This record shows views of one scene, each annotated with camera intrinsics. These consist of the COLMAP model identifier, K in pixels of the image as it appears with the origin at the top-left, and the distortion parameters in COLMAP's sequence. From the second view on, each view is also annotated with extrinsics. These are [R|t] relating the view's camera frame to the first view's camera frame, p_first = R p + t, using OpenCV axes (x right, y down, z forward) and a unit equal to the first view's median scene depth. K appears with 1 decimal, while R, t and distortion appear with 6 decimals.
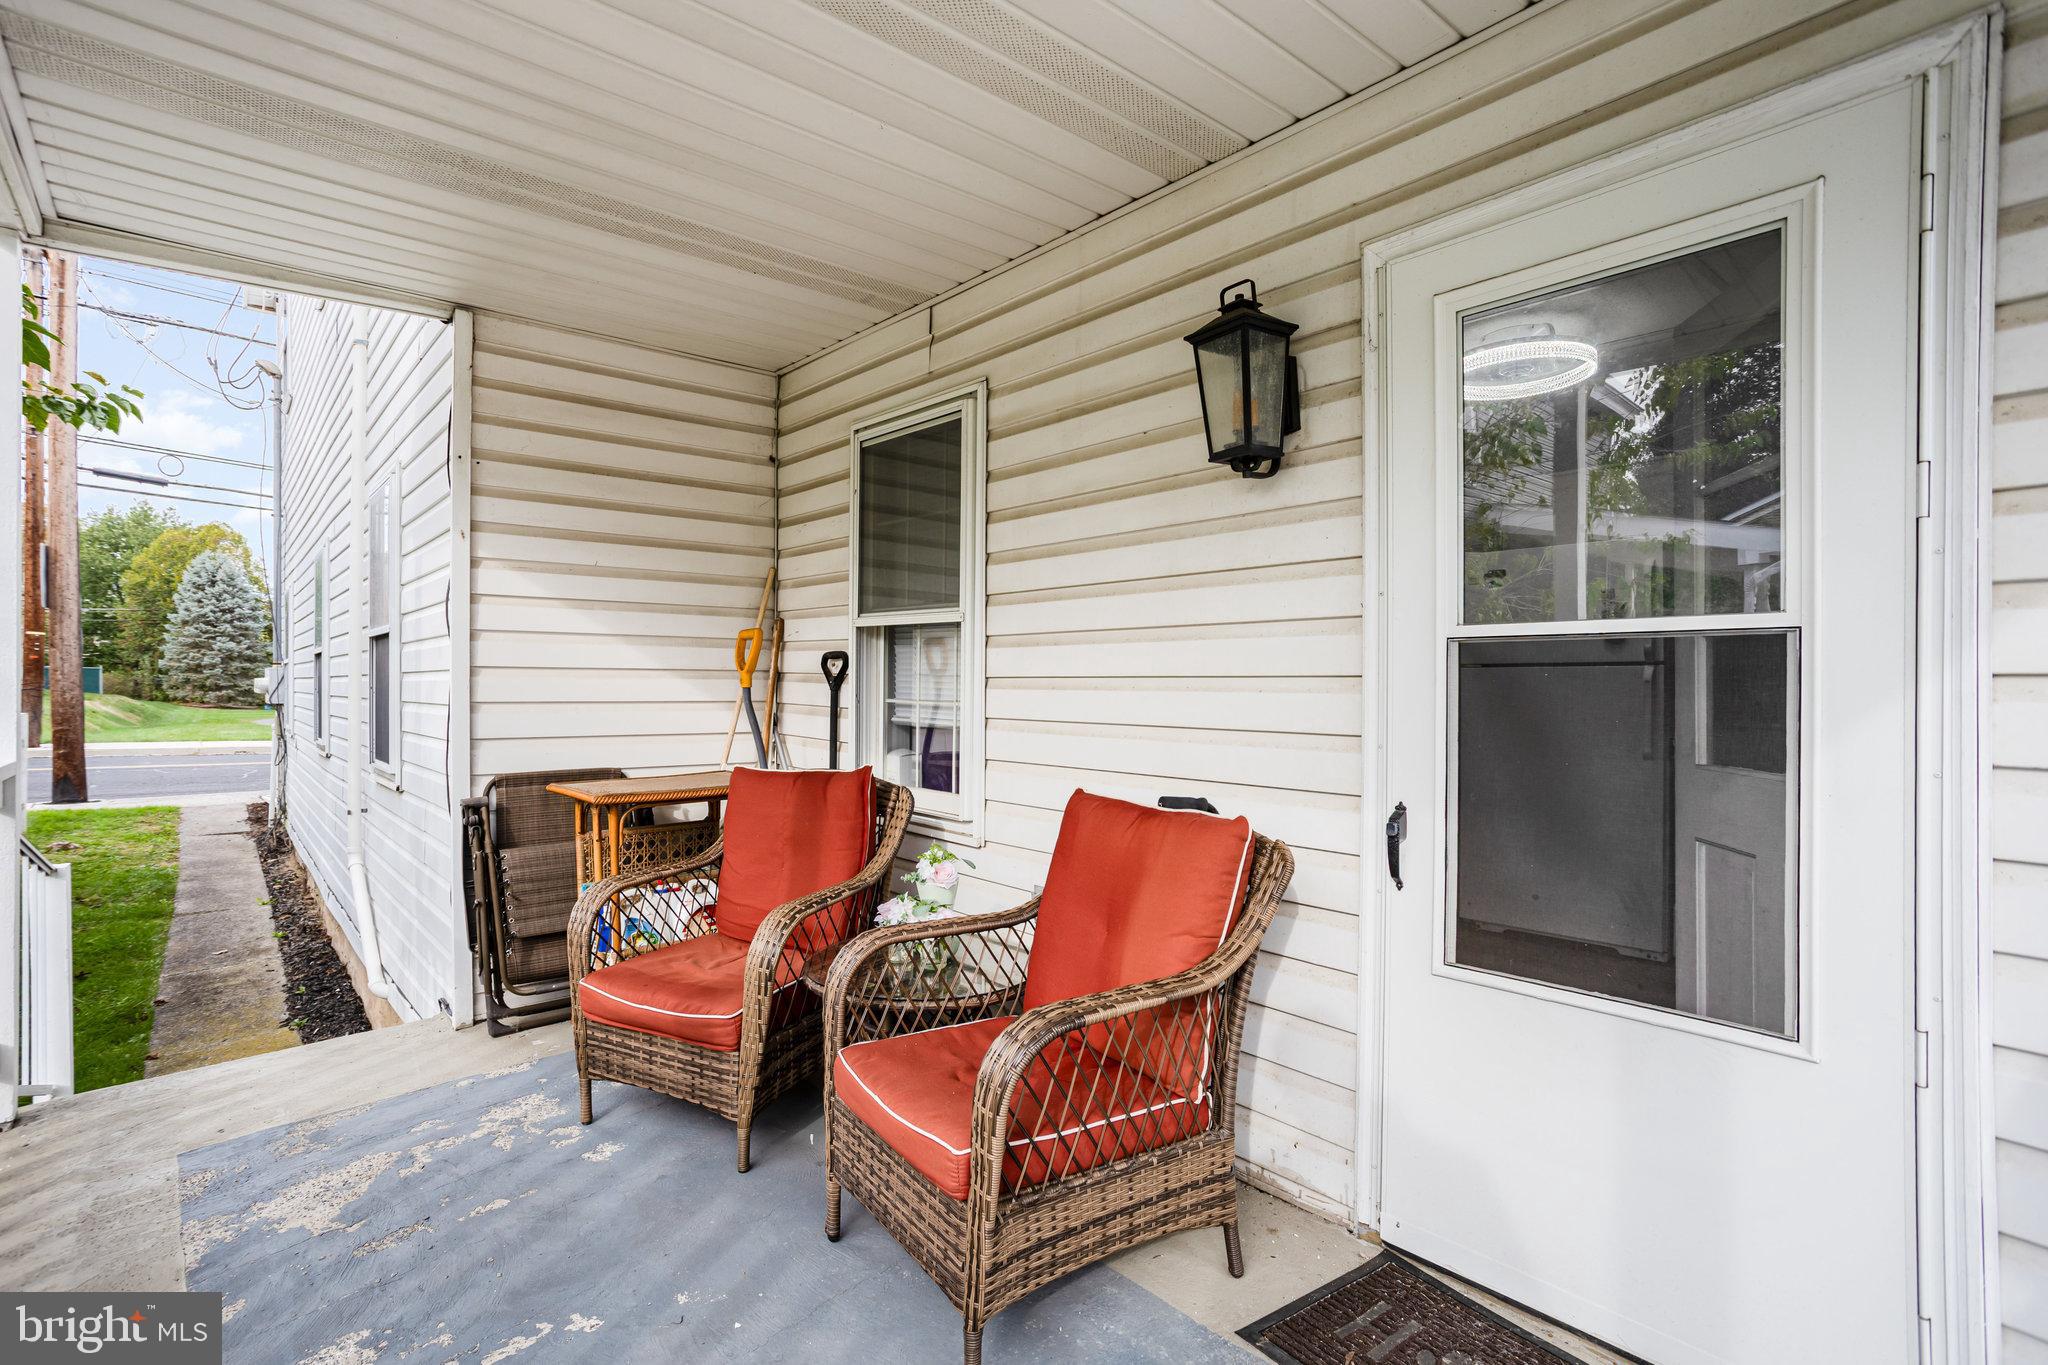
lens RADIAL K [[1035.7, 0, 1018.4], [0, 1035.7, 690.7], [0, 0, 1]] dist [-0.003224, -0.000032]
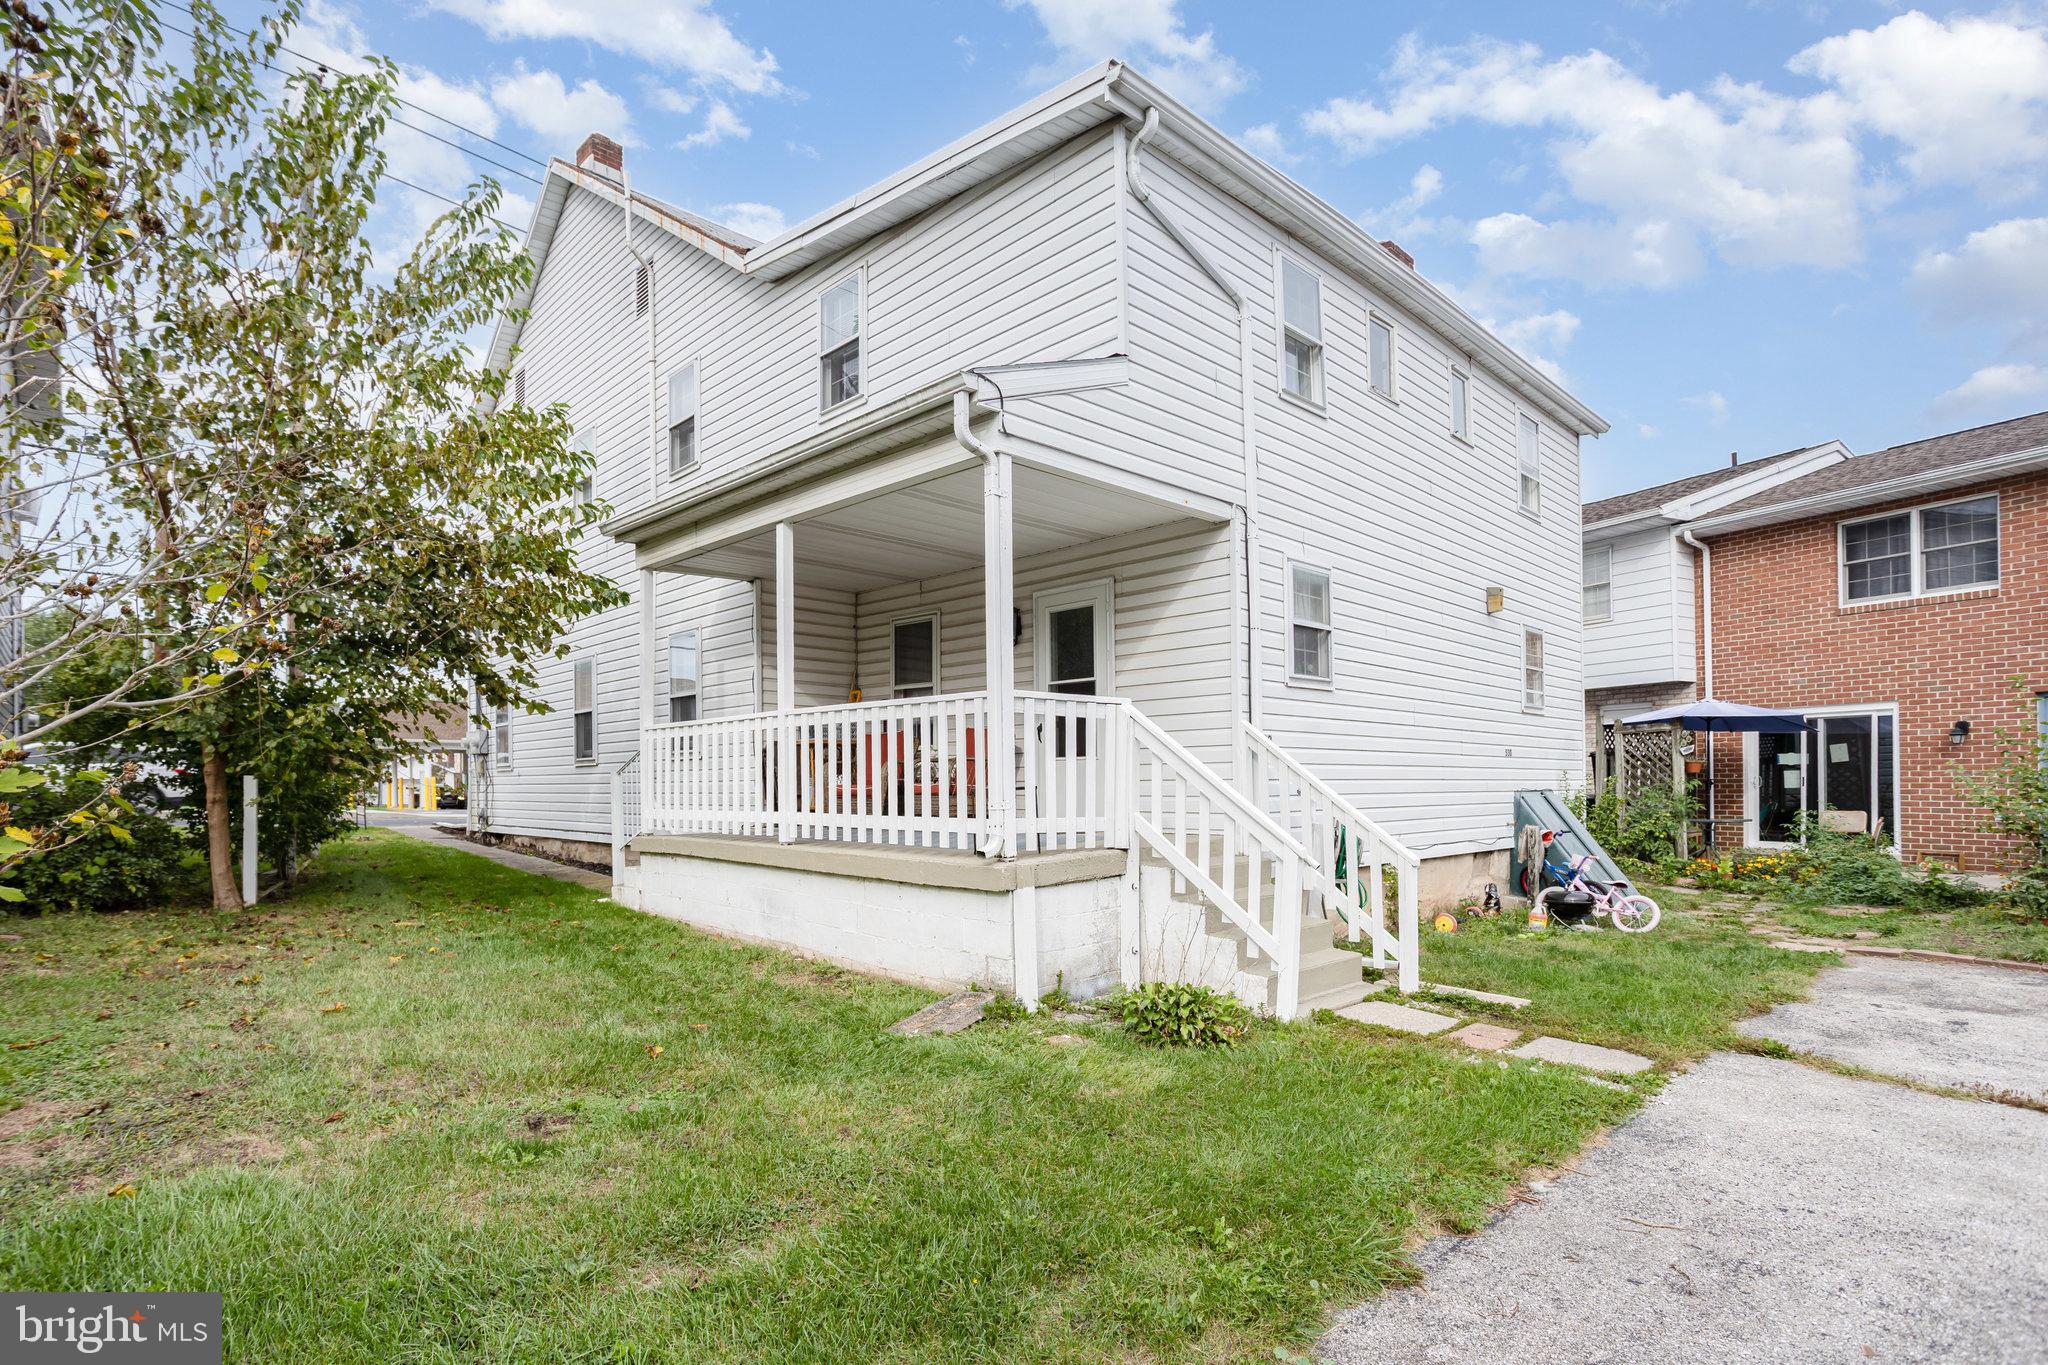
lens RADIAL K [[1033.2, 0, 974.9], [0, 1033.2, 796.9], [0, 0, 1]] dist [-0.044453, 0.012287]
pose [[0.999559, -0.007523, 0.028722, -0.019910], [0.007317, 0.999947, 0.007283, 0.271168], [-0.028775, -0.007070, 0.999561, -2.323329]]
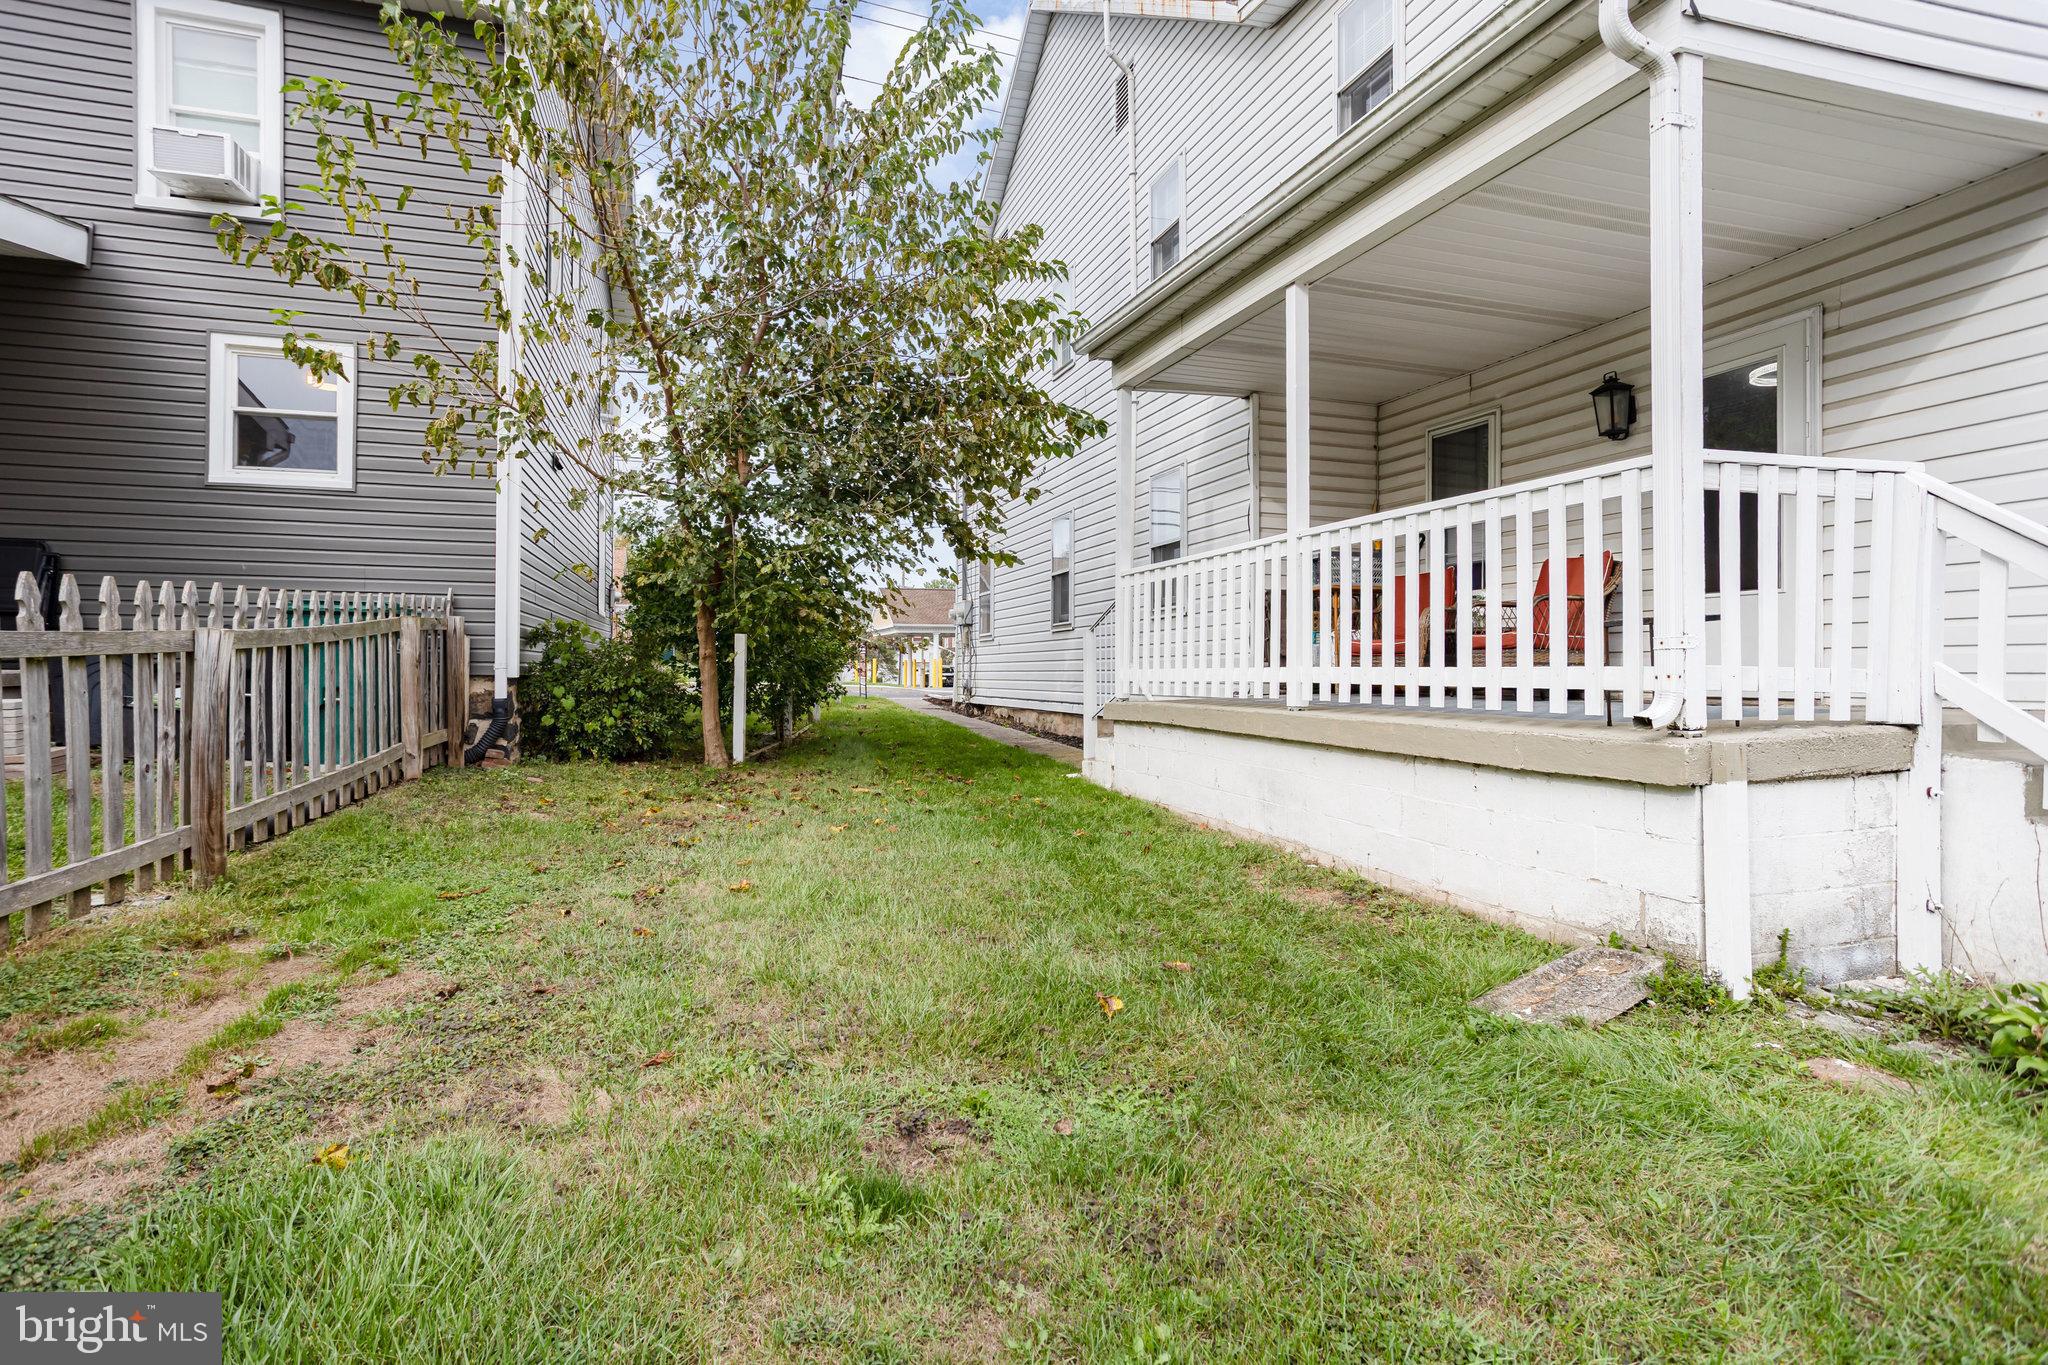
lens RADIAL K [[1033.2, 0, 1010.8], [0, 1033.2, 680.6], [0, 0, 1]] dist [-0.044453, 0.012287]
pose [[0.923227, 0.007407, -0.384185, -0.174692], [-0.005893, 0.999970, 0.005118, 0.343950], [0.384211, -0.002461, 0.923242, -1.702005]]
